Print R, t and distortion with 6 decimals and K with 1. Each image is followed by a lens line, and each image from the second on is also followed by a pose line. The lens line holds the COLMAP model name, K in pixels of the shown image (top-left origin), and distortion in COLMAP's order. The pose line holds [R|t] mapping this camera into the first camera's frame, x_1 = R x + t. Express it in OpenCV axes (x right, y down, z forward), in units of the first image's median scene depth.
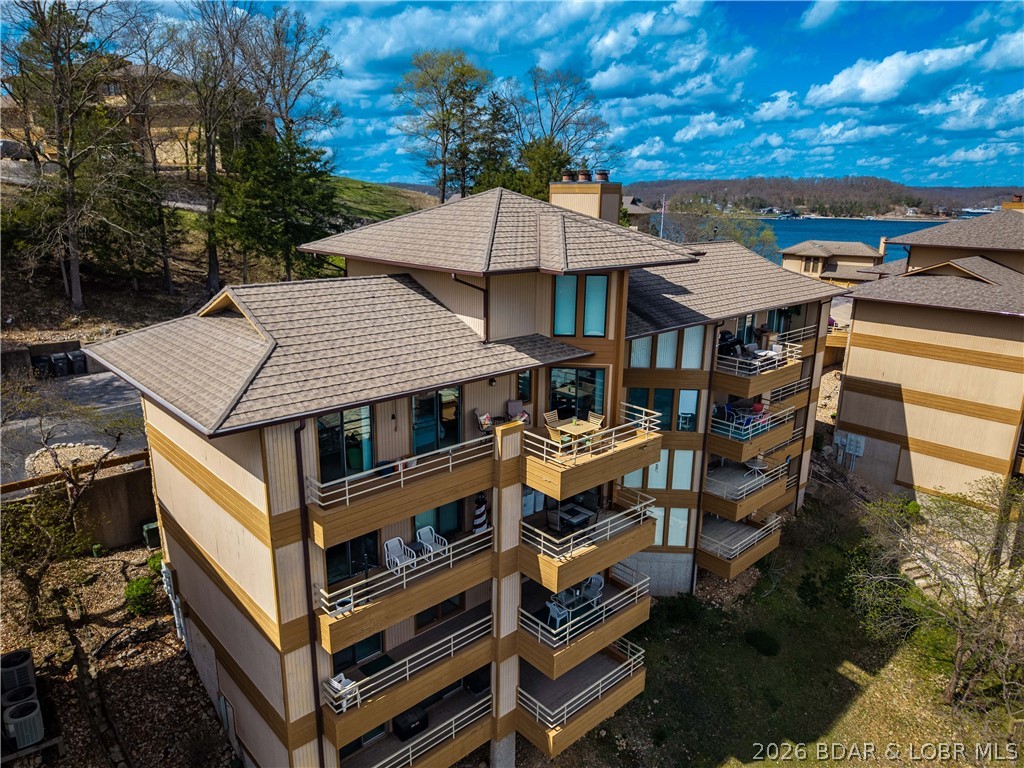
lens RADIAL K [[680.6, 0, 513.6], [0, 680.6, 380.6], [0, 0, 1]] dist [0.020484, -0.017932]
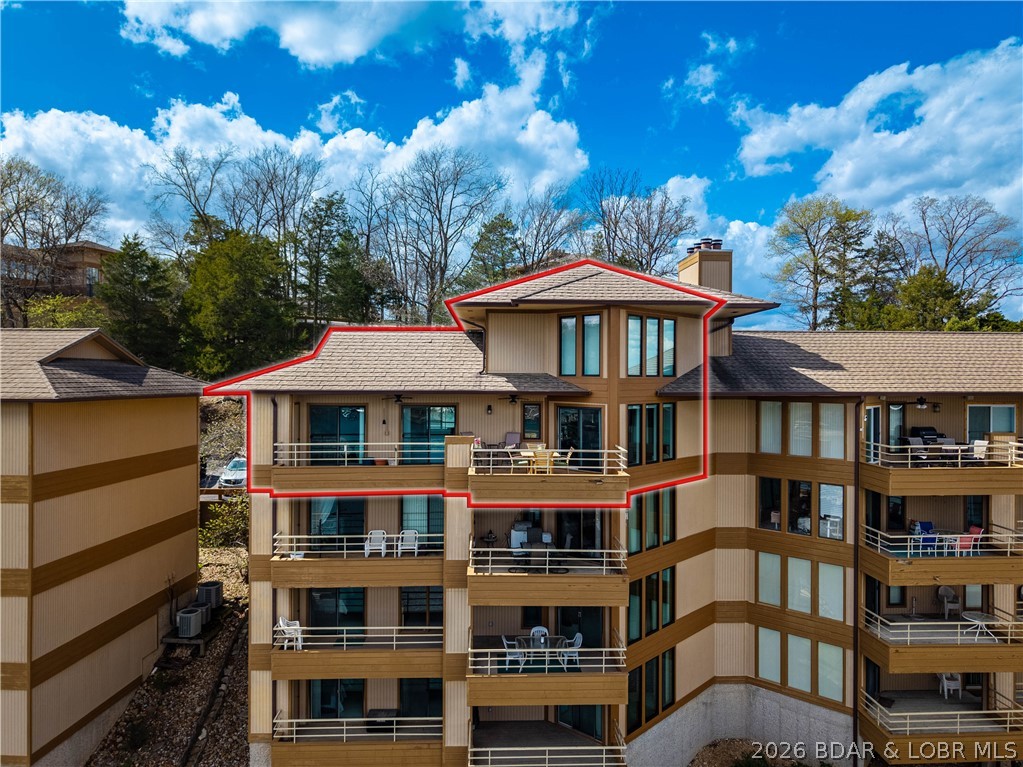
lens RADIAL K [[679.9, 0, 524.8], [0, 679.9, 374.5], [0, 0, 1]] dist [0.020484, -0.017932]
pose [[0.766281, -0.012342, -0.642387, 0.503513], [-0.163867, 0.962997, -0.213973, 0.120854], [0.621258, 0.269229, 0.735904, 0.143670]]
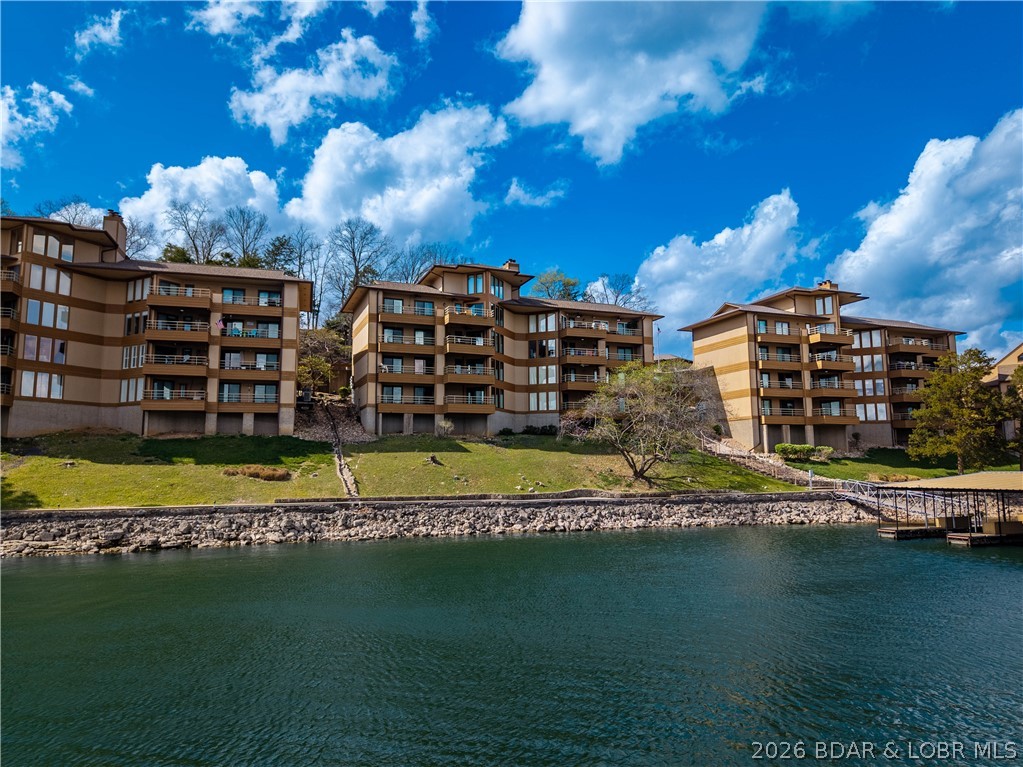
lens RADIAL K [[679.9, 0, 513.9], [0, 679.9, 393.4], [0, 0, 1]] dist [0.020484, -0.017932]
pose [[0.931733, -0.059817, -0.358184, 0.993884], [-0.076665, 0.931709, -0.355021, 1.070342], [0.354959, 0.358245, 0.863519, -1.077226]]
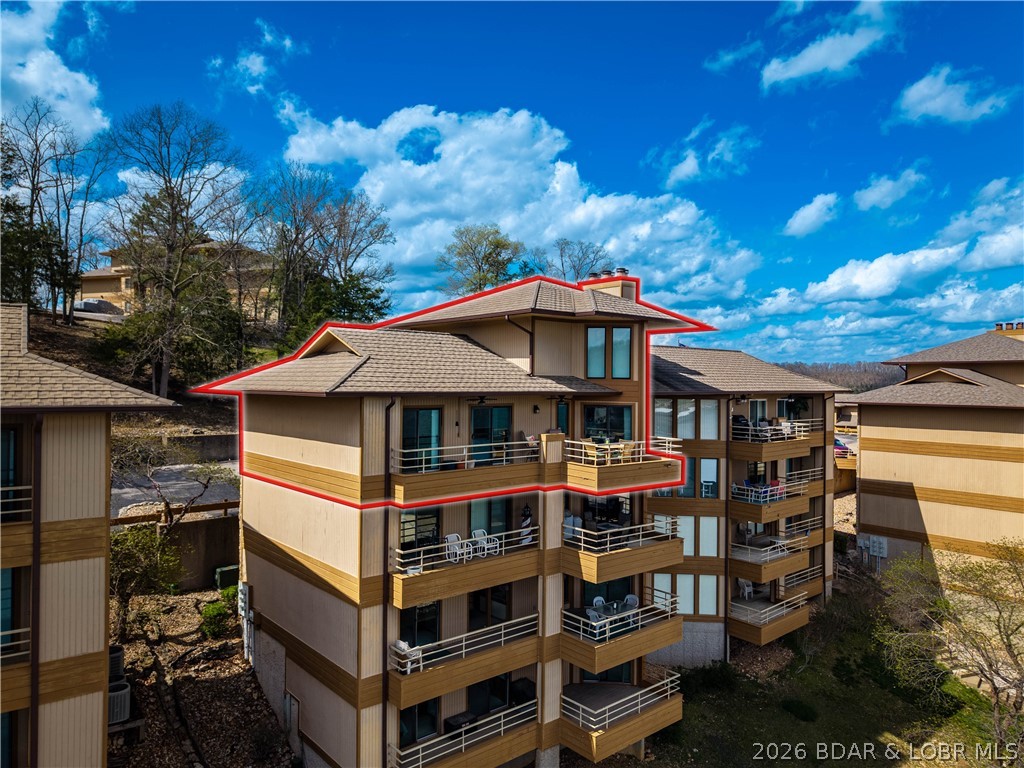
lens RADIAL K [[680.6, 0, 515.1], [0, 680.6, 382.6], [0, 0, 1]] dist [0.020484, -0.017932]
pose [[0.999506, -0.003857, -0.031193, -0.022215], [-0.004480, 0.964828, -0.262844, 0.187740], [0.031110, 0.262854, 0.964334, -0.113451]]
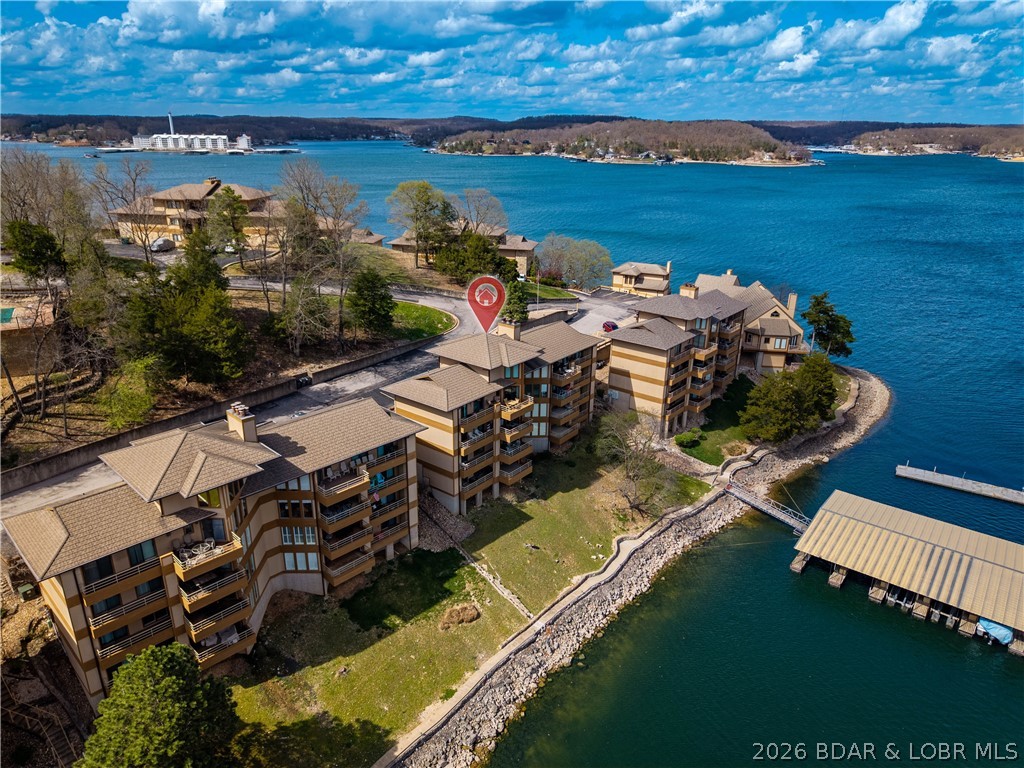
lens RADIAL K [[680.6, 0, 513.6], [0, 680.6, 381.1], [0, 0, 1]] dist [0.020484, -0.017932]
pose [[0.987706, -0.050804, 0.147838, -0.331743], [0.036129, 0.994300, 0.100311, -0.313024], [-0.152092, -0.093737, 0.983911, -1.993251]]
